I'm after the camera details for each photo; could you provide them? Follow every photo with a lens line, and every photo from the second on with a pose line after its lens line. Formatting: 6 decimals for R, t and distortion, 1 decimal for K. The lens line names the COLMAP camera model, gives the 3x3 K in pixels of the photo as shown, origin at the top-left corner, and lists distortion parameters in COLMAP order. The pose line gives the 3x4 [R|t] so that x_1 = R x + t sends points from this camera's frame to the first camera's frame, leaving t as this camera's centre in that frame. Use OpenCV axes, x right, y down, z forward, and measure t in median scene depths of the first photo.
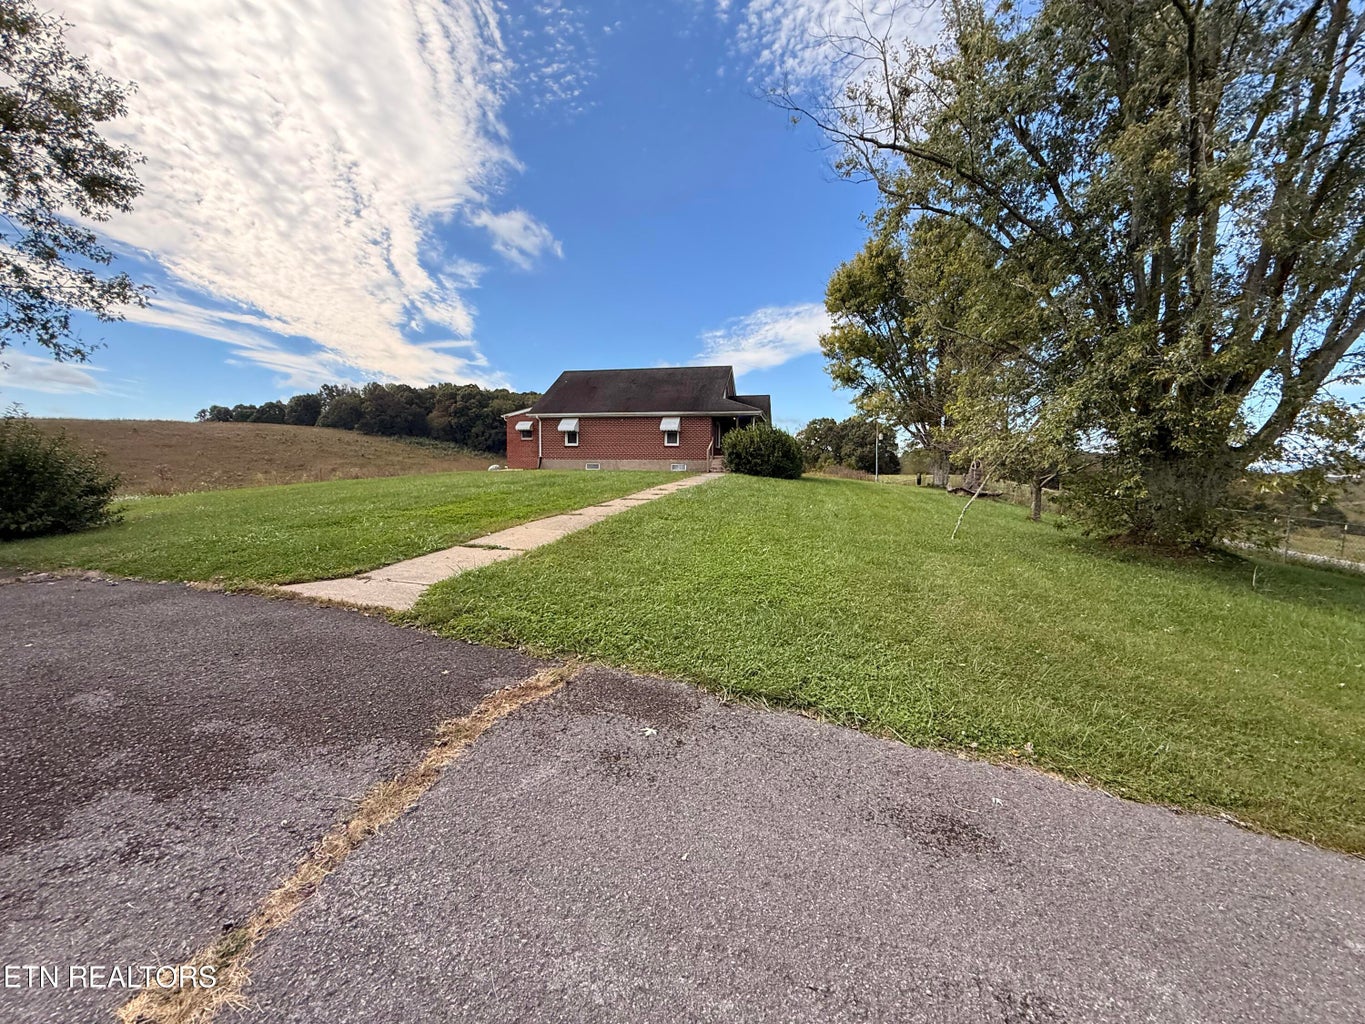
lens RADIAL K [[542.5, 0, 682.5], [0, 542.5, 512.0], [0, 0, 1]] dist [0.000276, -0.000282]
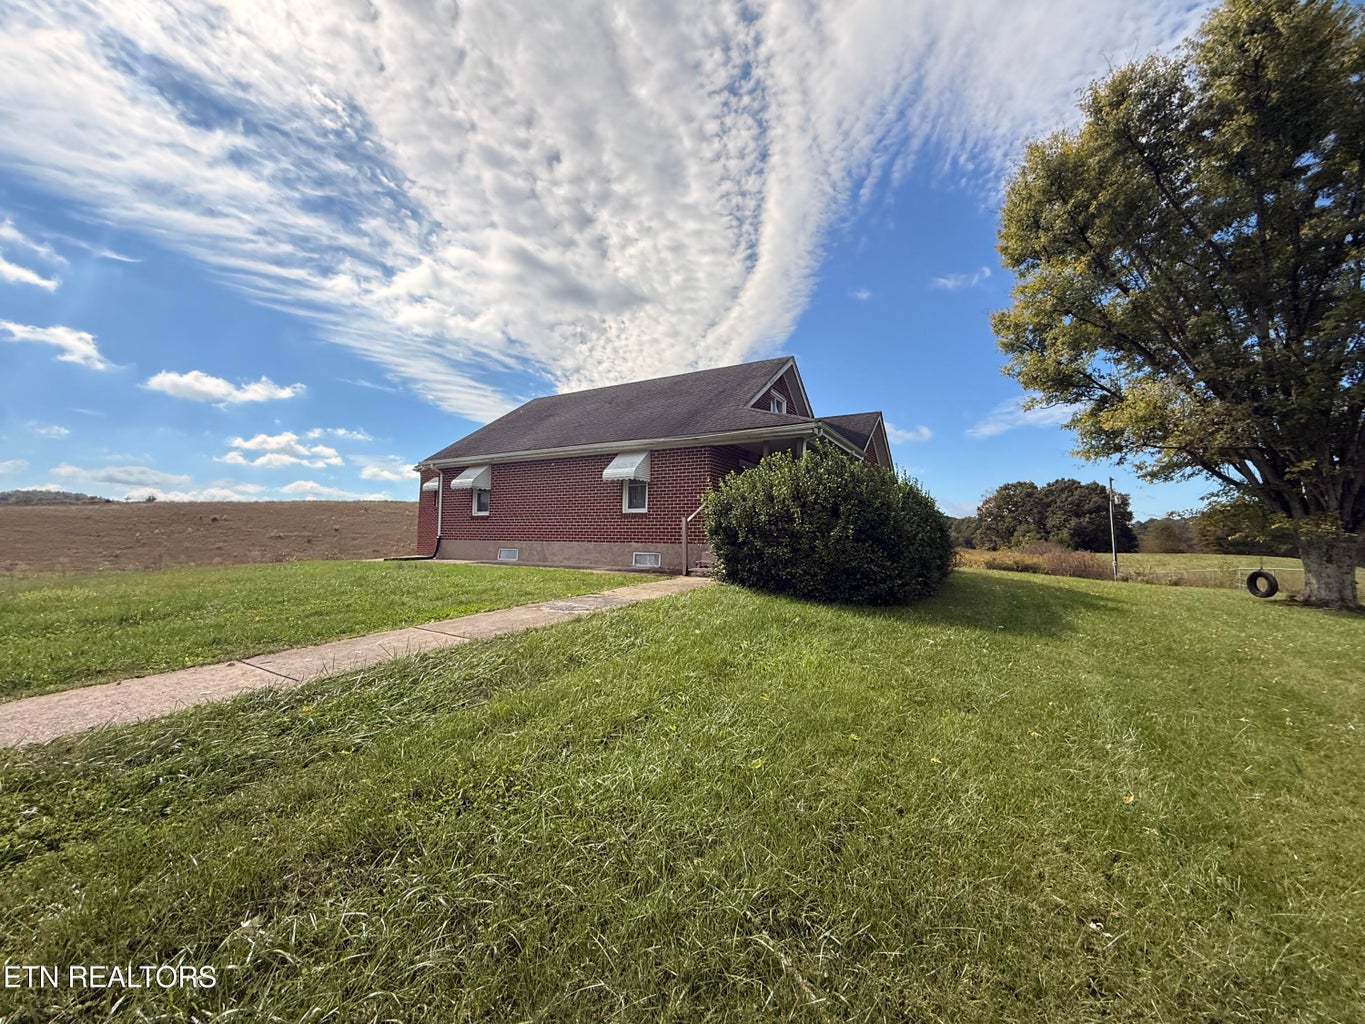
lens RADIAL K [[542.5, 0, 682.5], [0, 542.5, 512.0], [0, 0, 1]] dist [0.000276, -0.000282]
pose [[0.953195, -0.014332, -0.302015, 0.137440], [-0.026346, 0.991140, -0.130183, -0.054152], [0.301205, 0.132047, 0.944372, 0.486626]]
